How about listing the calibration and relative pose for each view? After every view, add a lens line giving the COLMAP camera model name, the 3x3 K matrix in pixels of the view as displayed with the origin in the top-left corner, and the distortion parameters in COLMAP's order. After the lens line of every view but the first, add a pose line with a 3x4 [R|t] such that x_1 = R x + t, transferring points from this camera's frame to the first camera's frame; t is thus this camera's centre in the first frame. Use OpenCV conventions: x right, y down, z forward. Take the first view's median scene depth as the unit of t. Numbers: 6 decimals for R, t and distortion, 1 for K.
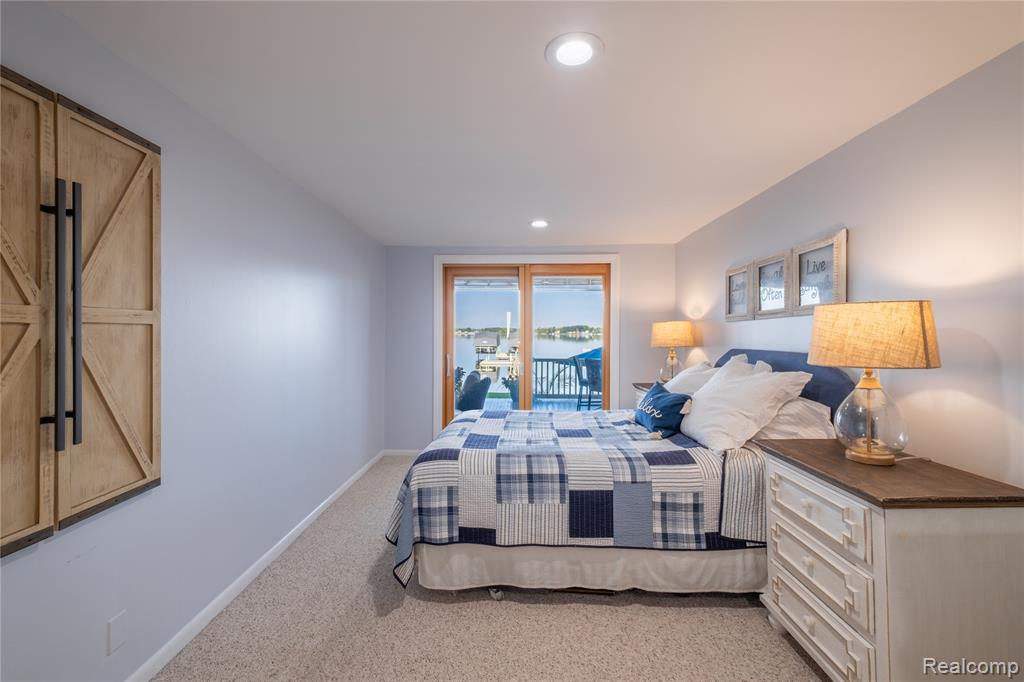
lens RADIAL K [[447.2, 0, 534.5], [0, 447.2, 340.8], [0, 0, 1]] dist [0.015326, 0.000143]
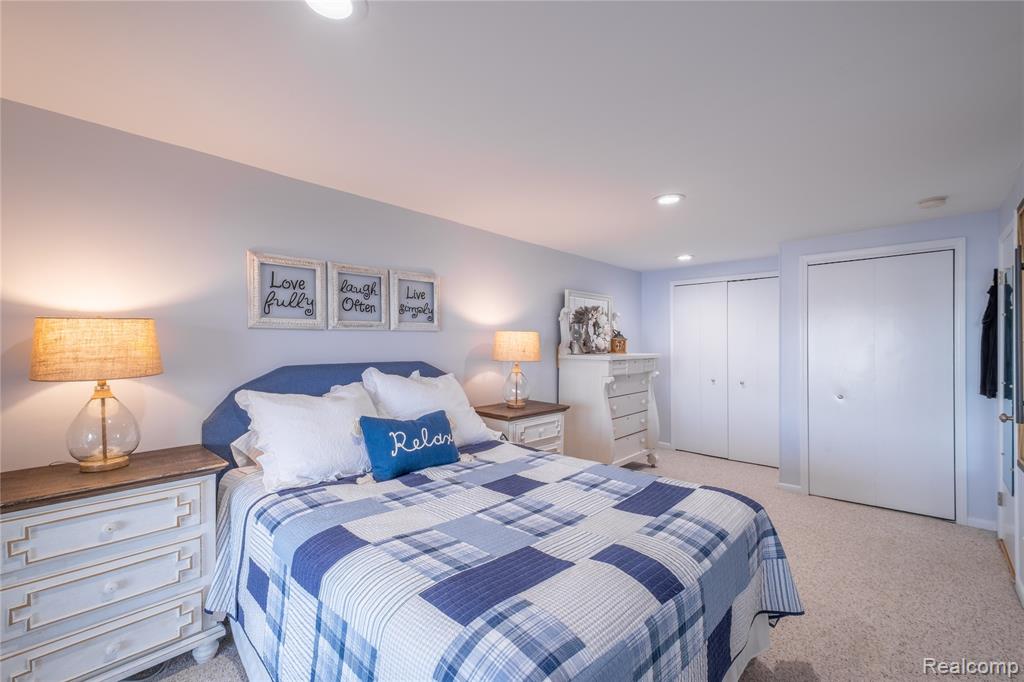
lens RADIAL K [[447.2, 0, 534.5], [0, 447.2, 340.8], [0, 0, 1]] dist [0.015326, 0.000143]
pose [[-0.729991, 0.001581, 0.683455, -0.292111], [0.005165, 0.999982, 0.003204, -0.018613], [-0.683437, 0.005869, -0.729986, 0.983658]]
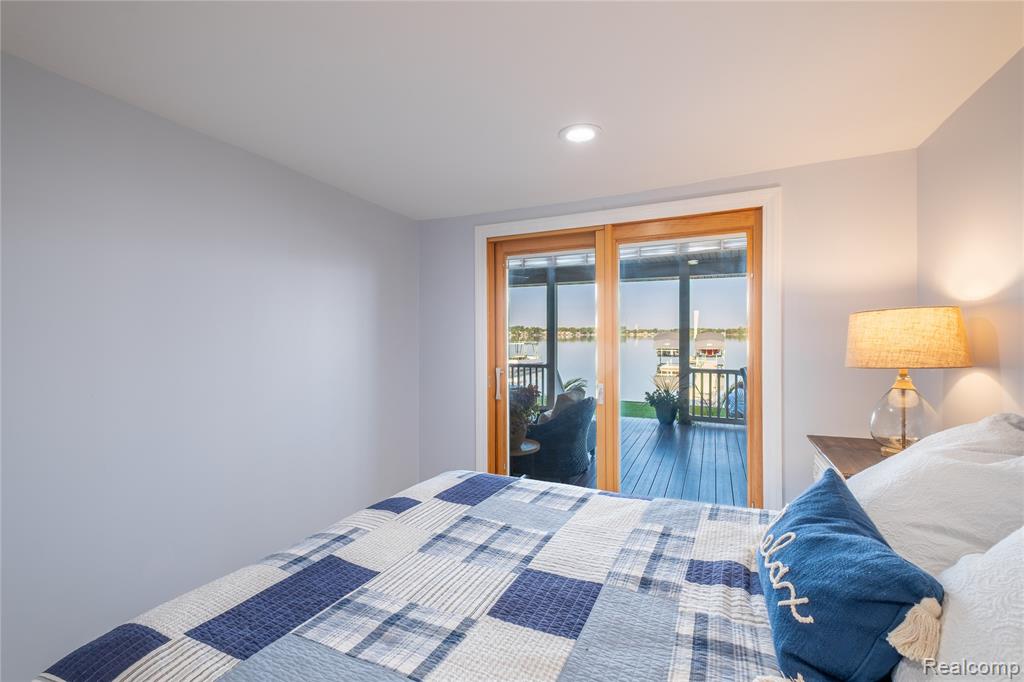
lens RADIAL K [[447.2, 0, 534.5], [0, 447.2, 340.8], [0, 0, 1]] dist [0.015326, 0.000143]
pose [[0.907211, -0.004912, -0.420647, 0.153688], [0.003896, 0.999987, -0.003274, -0.011578], [0.420657, 0.001331, 0.907219, 0.410507]]
